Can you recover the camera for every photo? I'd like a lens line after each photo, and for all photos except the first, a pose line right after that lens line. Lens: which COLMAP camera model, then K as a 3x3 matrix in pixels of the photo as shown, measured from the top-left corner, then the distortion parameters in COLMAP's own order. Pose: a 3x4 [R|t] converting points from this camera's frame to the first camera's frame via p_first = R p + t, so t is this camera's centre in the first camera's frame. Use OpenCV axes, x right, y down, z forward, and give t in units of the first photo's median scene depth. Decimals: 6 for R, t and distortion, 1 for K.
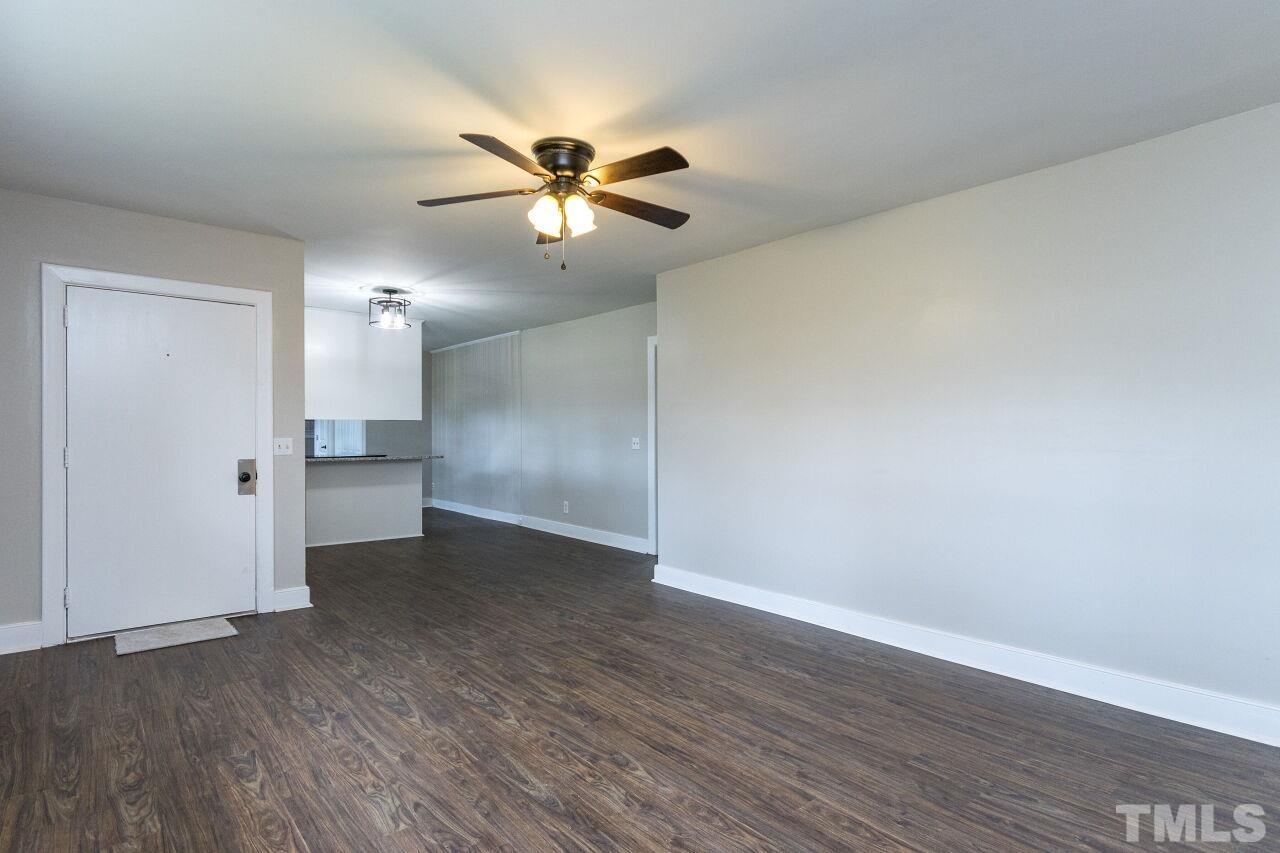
lens RADIAL K [[660.2, 0, 640.1], [0, 660.2, 431.2], [0, 0, 1]] dist [0.004009, 0.000543]
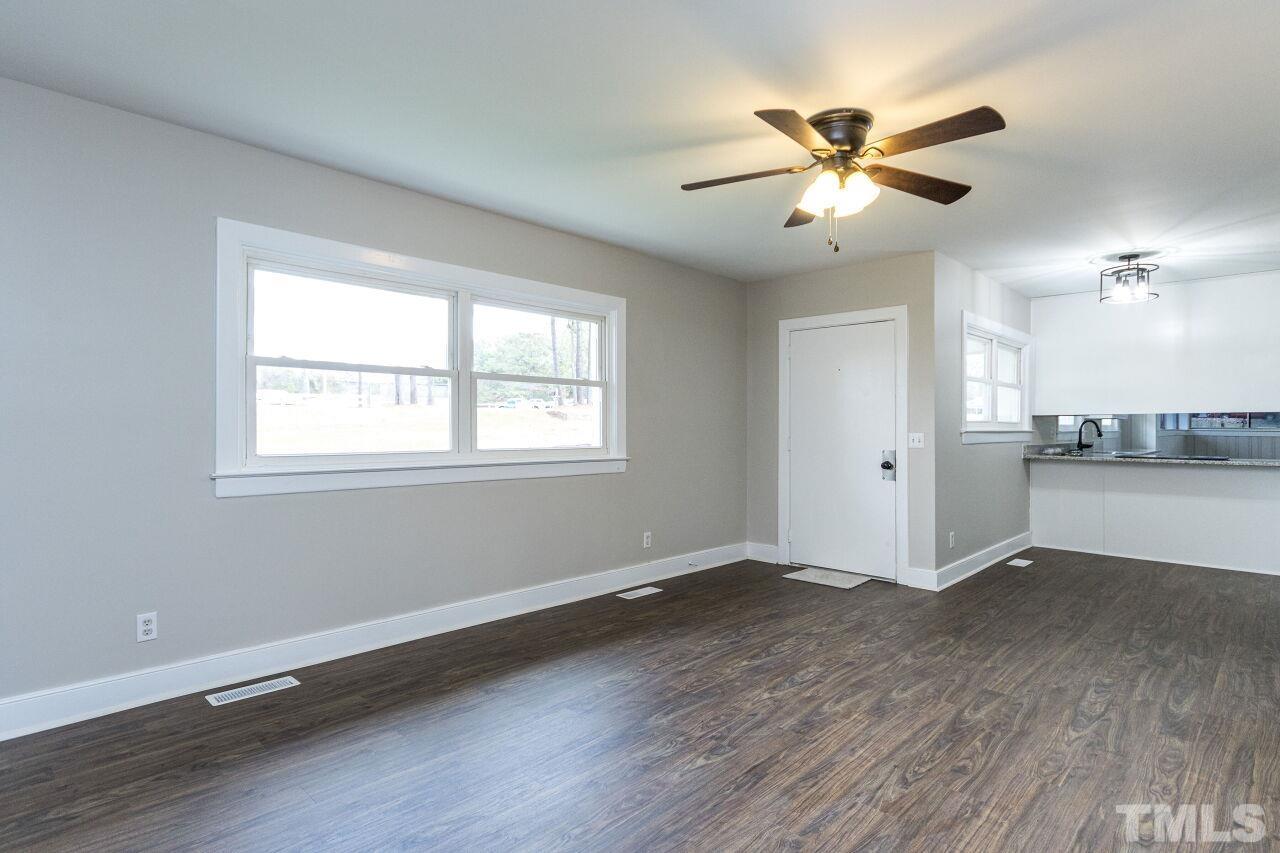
lens RADIAL K [[664.7, 0, 641.7], [0, 664.7, 433.5], [0, 0, 1]] dist [0.001738, -0.000283]
pose [[0.097935, 0.007897, -0.995162, 0.778110], [-0.000673, 0.999969, 0.007869, 0.004121], [0.995193, -0.000101, 0.097937, 0.627567]]
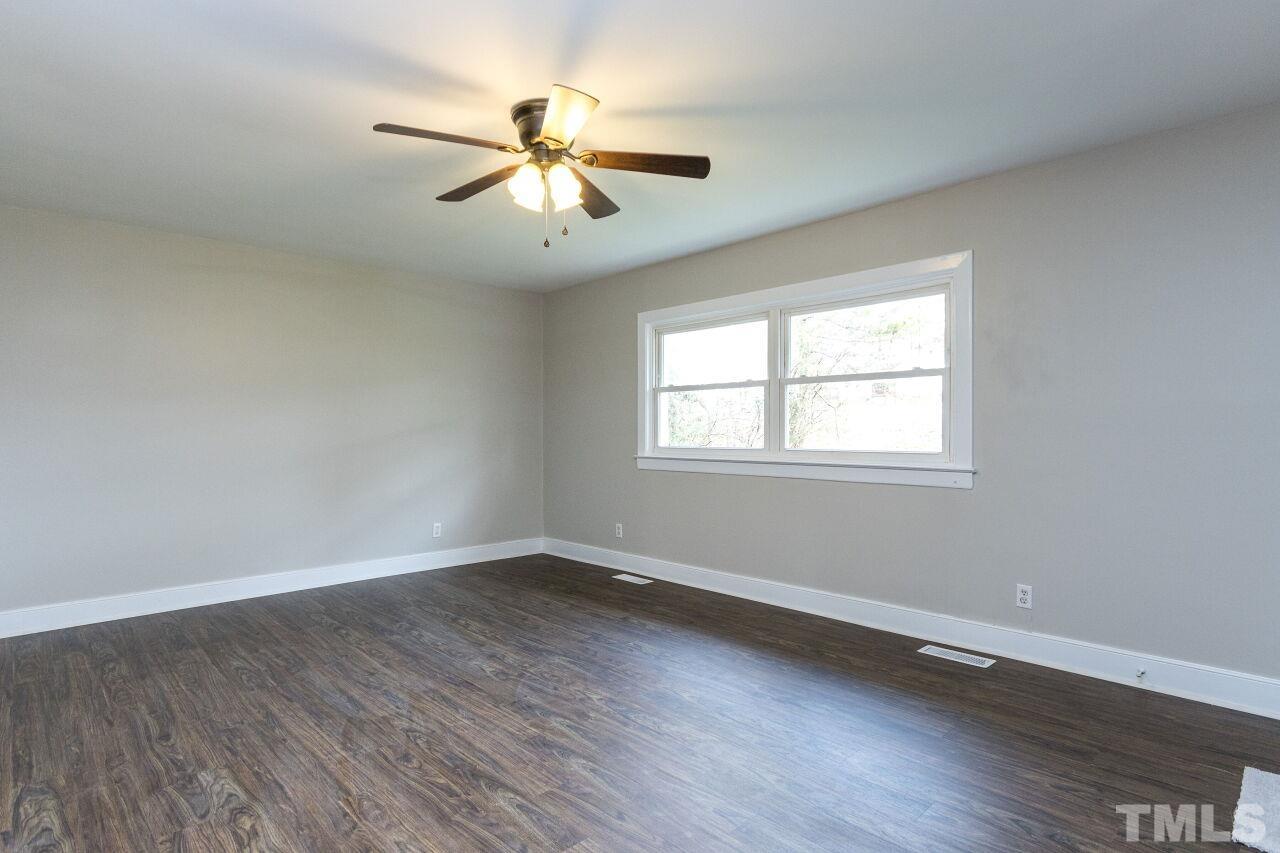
lens RADIAL K [[660.2, 0, 640.1], [0, 660.2, 431.2], [0, 0, 1]] dist [0.004009, 0.000543]
pose [[-0.998606, 0.003477, -0.052673, -0.192575], [0.003530, 0.999993, -0.000906, 0.007811], [0.052669, -0.001091, -0.998611, 1.882486]]
